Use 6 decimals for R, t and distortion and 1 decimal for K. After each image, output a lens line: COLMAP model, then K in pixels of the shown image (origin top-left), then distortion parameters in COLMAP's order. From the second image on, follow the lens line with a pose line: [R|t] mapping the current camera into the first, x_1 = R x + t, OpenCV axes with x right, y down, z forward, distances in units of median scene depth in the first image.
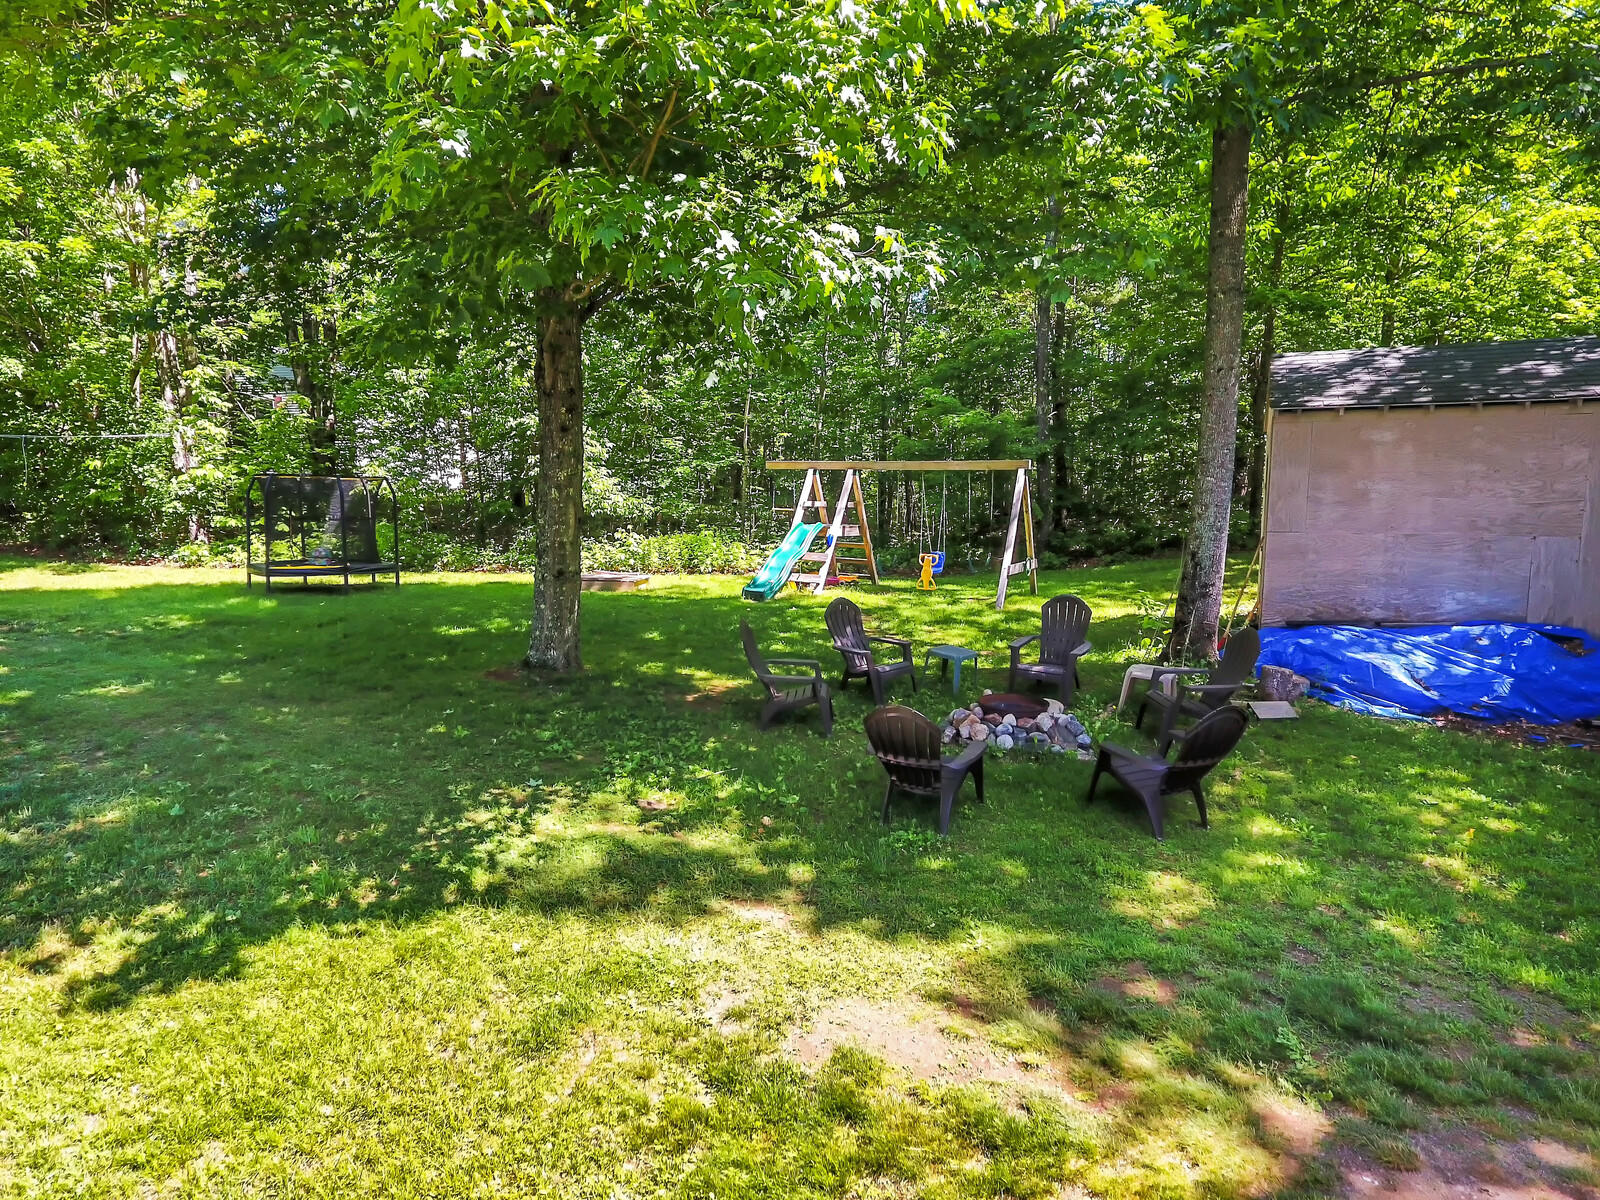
lens RADIAL K [[933.3, 0, 800.0], [0, 933.3, 600.0], [0, 0, 1]] dist [-0.003116, -0.000787]
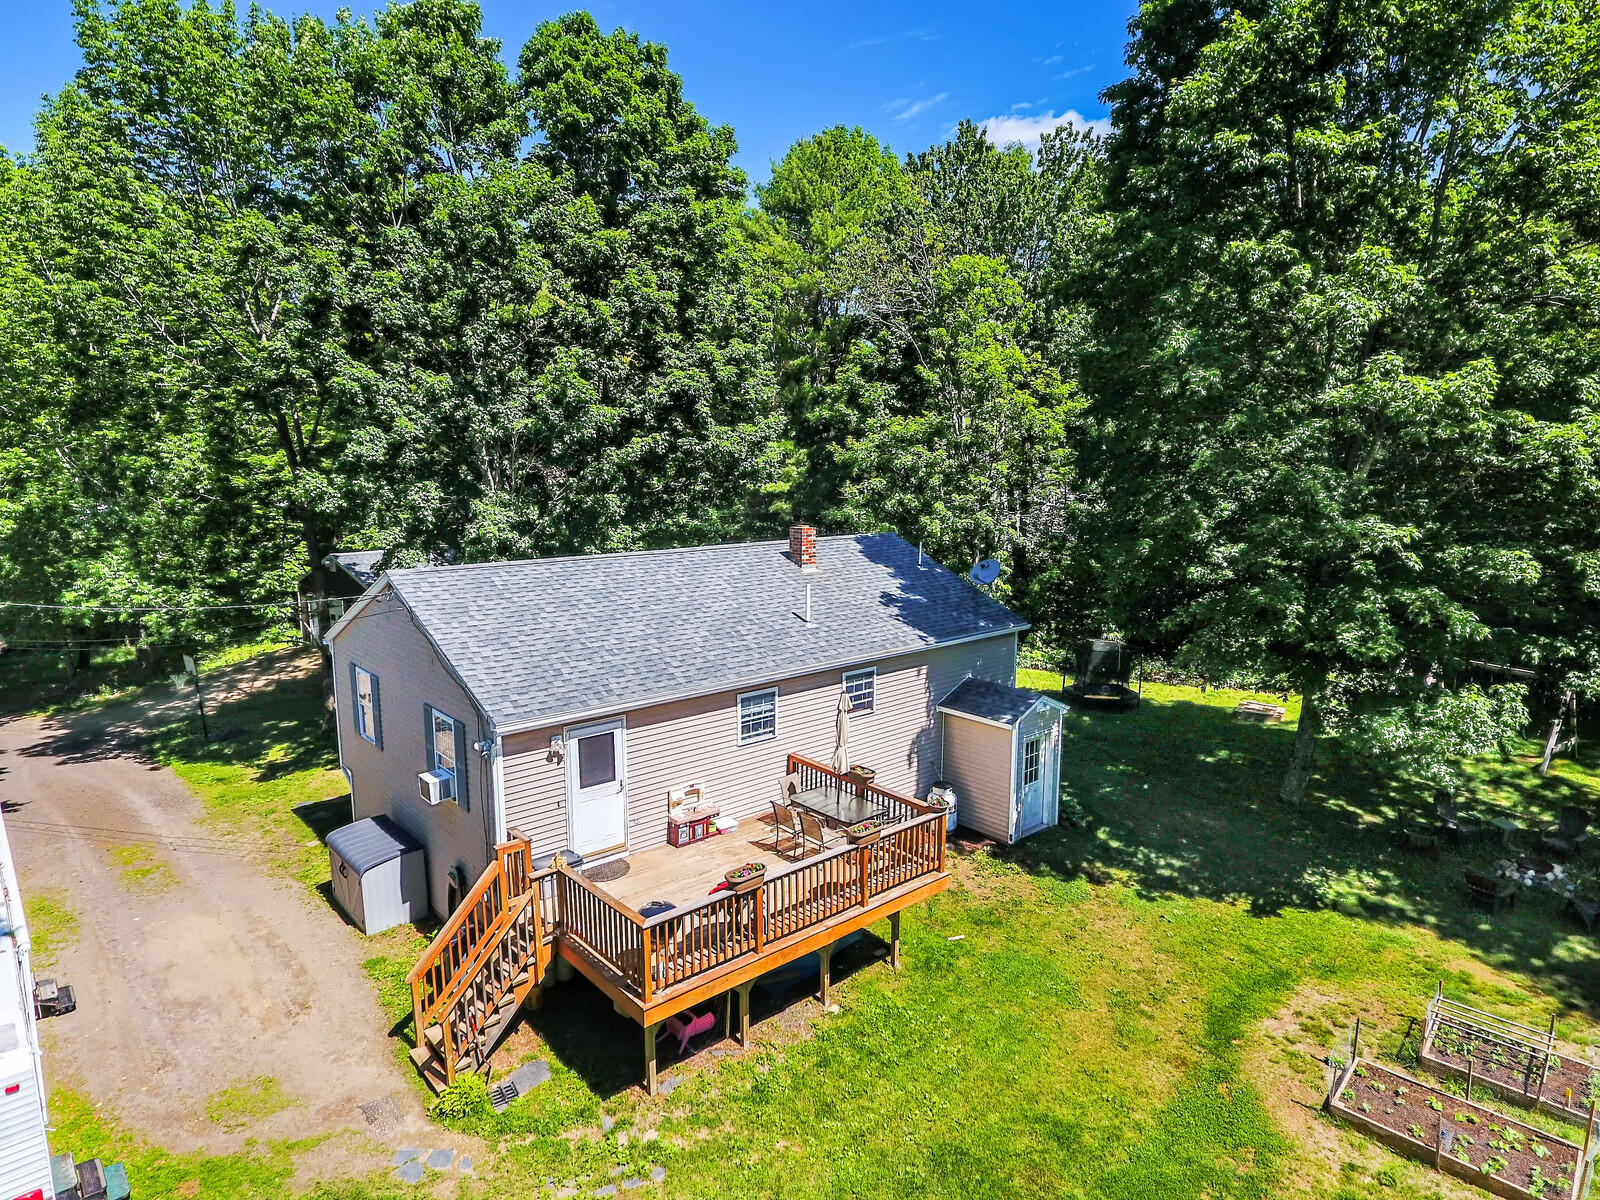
lens RADIAL K [[933.3, 0, 800.0], [0, 933.3, 600.0], [0, 0, 1]] dist [-0.003116, -0.000787]
pose [[0.881115, 0.072635, -0.467291, -0.449060], [-0.049941, 0.996900, 0.060790, -0.790536], [0.470258, -0.030226, 0.882011, -2.495996]]
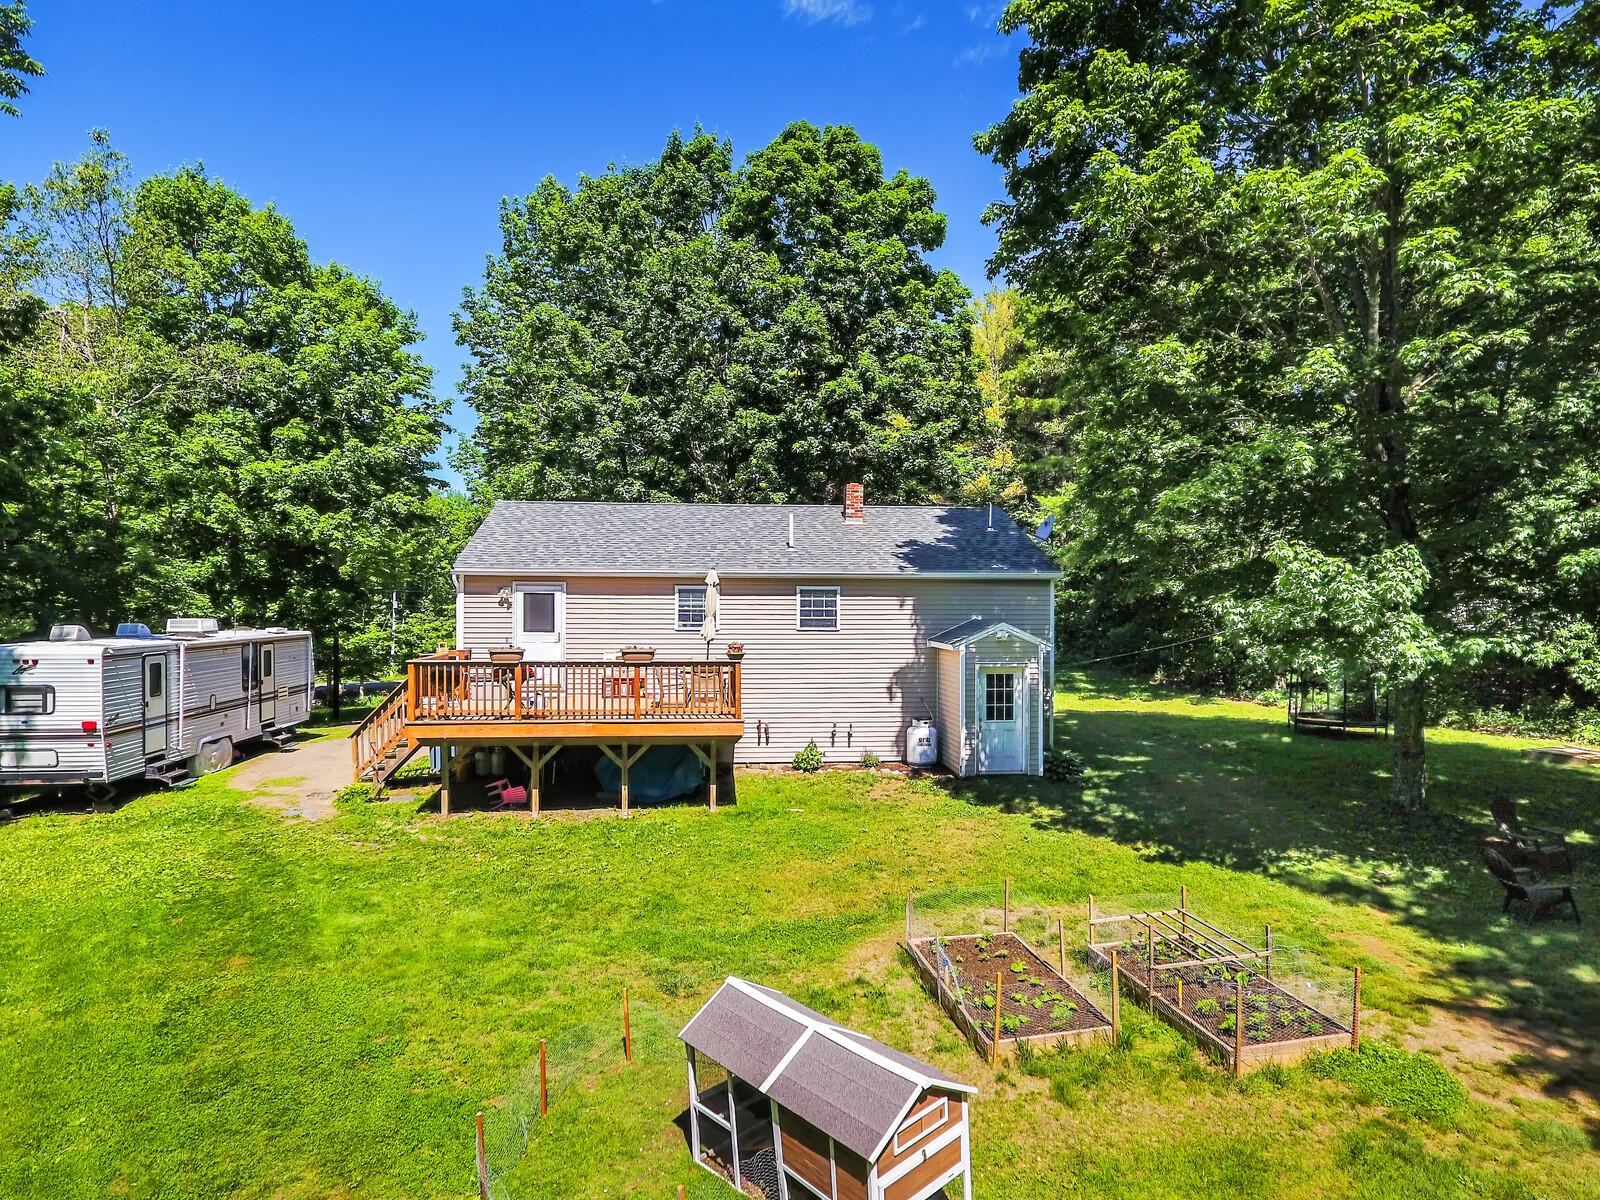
lens RADIAL K [[933.3, 0, 800.0], [0, 933.3, 600.0], [0, 0, 1]] dist [-0.003116, -0.000787]
pose [[0.447502, -0.007152, -0.894254, 1.218253], [-0.099596, 0.993349, -0.057785, -0.146595], [0.888719, 0.114923, 0.443814, -1.237112]]
